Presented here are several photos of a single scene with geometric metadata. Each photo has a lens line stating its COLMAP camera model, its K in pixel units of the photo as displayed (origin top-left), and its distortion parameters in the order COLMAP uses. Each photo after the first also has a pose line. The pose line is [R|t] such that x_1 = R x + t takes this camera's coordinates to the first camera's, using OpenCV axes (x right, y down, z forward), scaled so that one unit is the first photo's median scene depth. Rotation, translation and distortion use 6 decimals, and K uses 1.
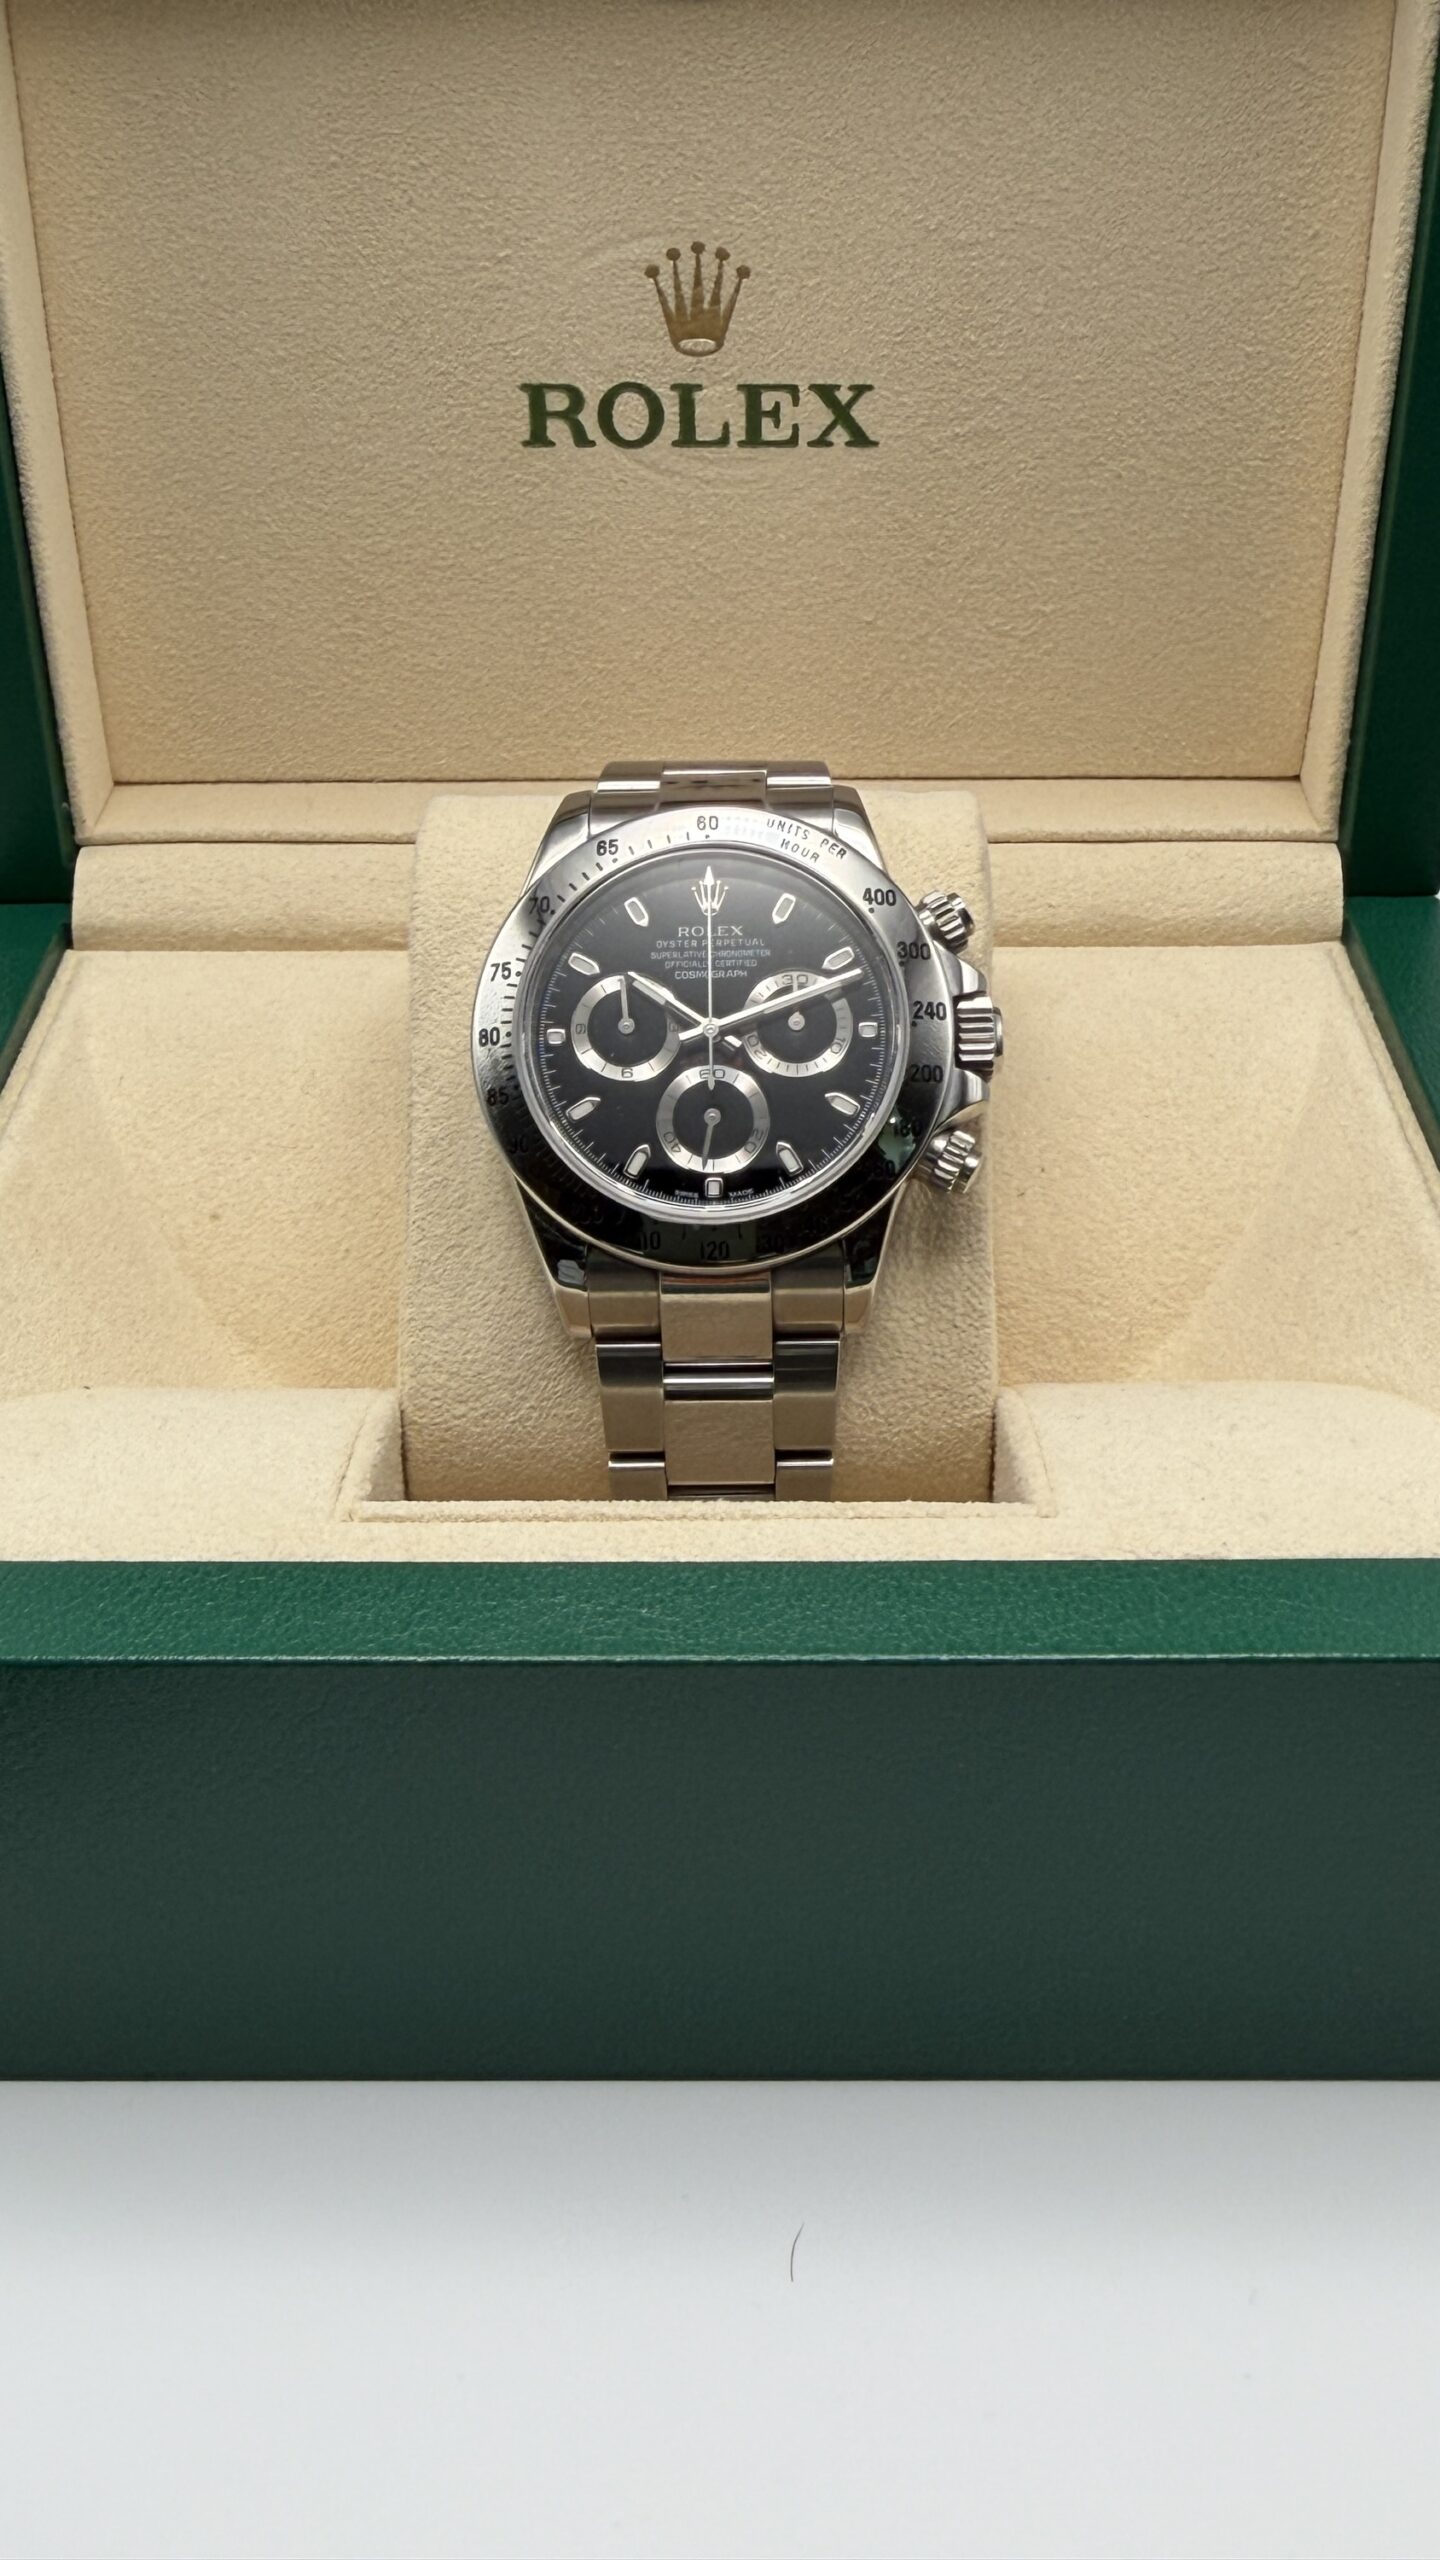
lens RADIAL K [[2631.4, 0, 728.3], [0, 2631.4, 1090.2], [0, 0, 1]] dist [0.017775, 0.000000]
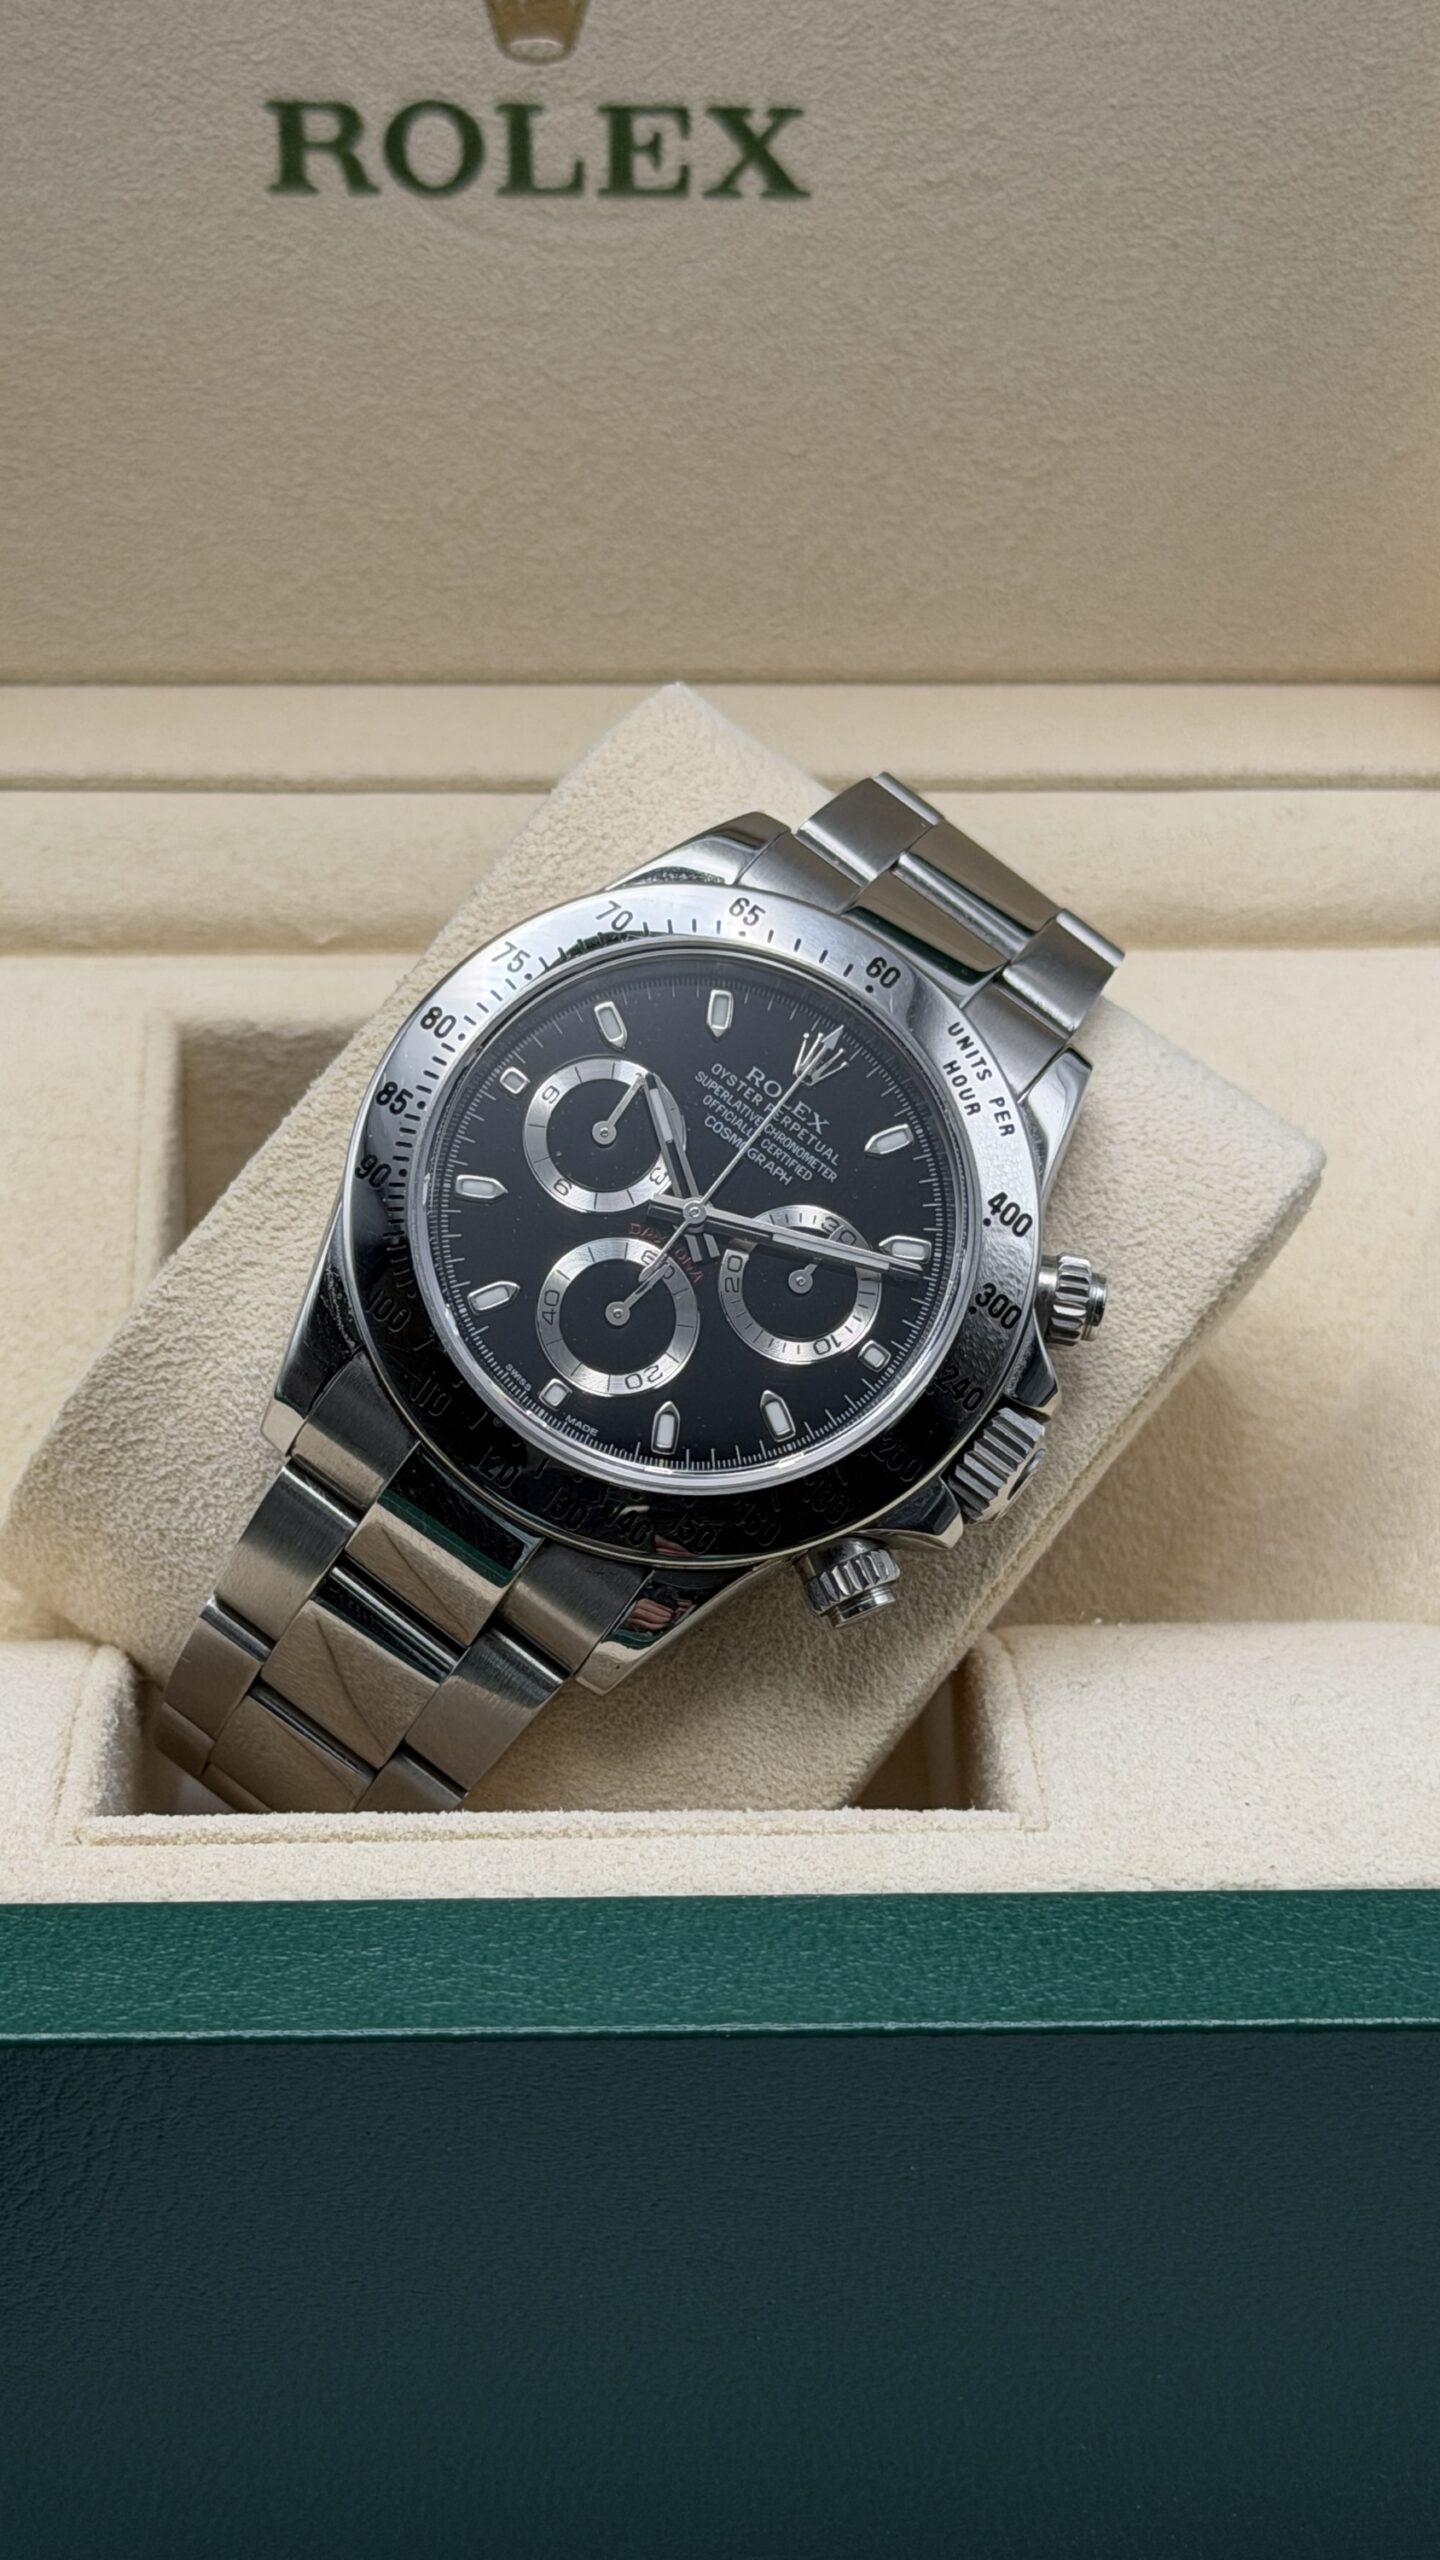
lens RADIAL K [[5012.3, 0, 739.6], [0, 5012.3, 1270.4], [0, 0, 1]] dist [0.141636, 0.000000]
pose [[0.999233, -0.003298, 0.039012, -0.012797], [0.000183, 0.996830, 0.079566, -0.089942], [-0.039151, -0.079498, 0.996066, -0.324461]]
